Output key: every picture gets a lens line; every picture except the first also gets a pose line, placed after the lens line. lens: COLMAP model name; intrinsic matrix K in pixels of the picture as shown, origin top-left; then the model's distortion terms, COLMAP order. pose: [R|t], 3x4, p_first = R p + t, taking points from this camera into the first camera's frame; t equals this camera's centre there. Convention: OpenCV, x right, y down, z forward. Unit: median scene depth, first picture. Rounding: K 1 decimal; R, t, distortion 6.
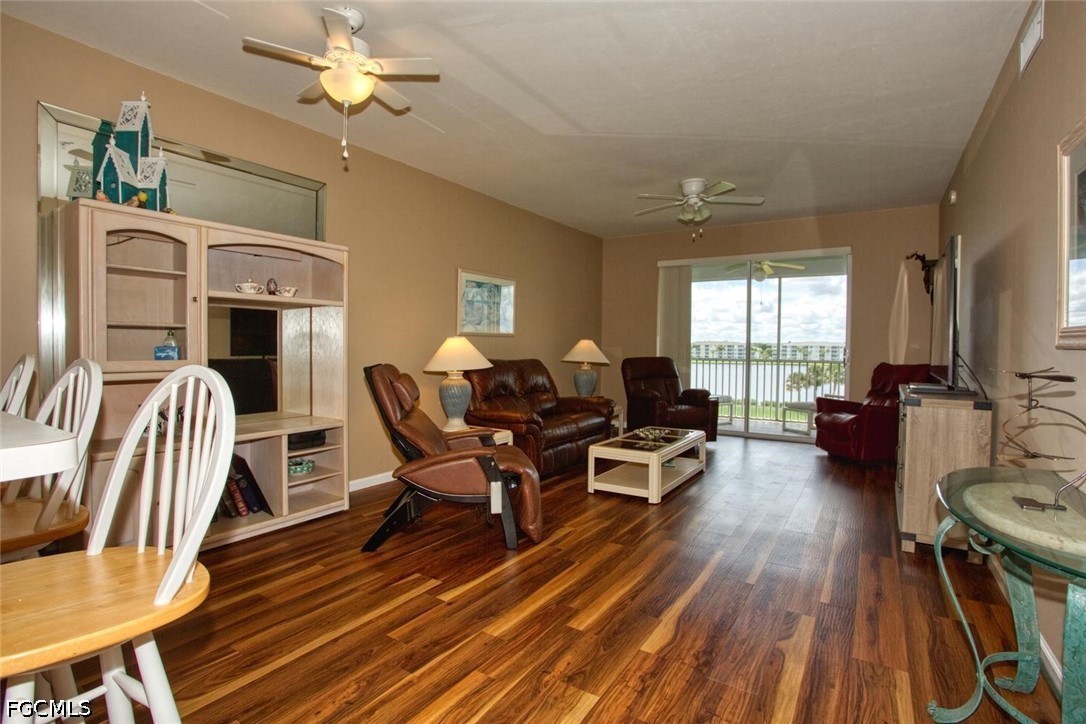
lens RADIAL K [[524.2, 0, 543.0], [0, 524.2, 362.0], [0, 0, 1]] dist [-0.077372, 0.029287]
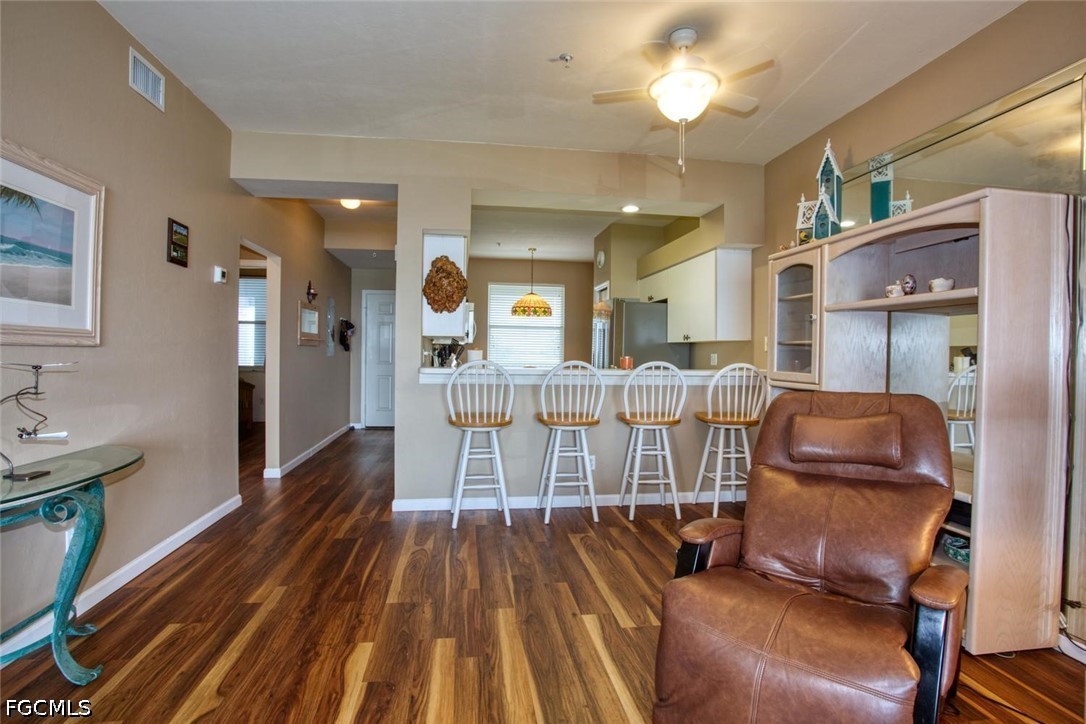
lens RADIAL K [[524.2, 0, 543.0], [0, 524.2, 362.0], [0, 0, 1]] dist [-0.077372, 0.029287]
pose [[-0.750376, -0.010273, -0.660931, 0.606758], [-0.041320, 0.998653, 0.031390, -0.055844], [0.659718, 0.050864, -0.749790, 1.927522]]
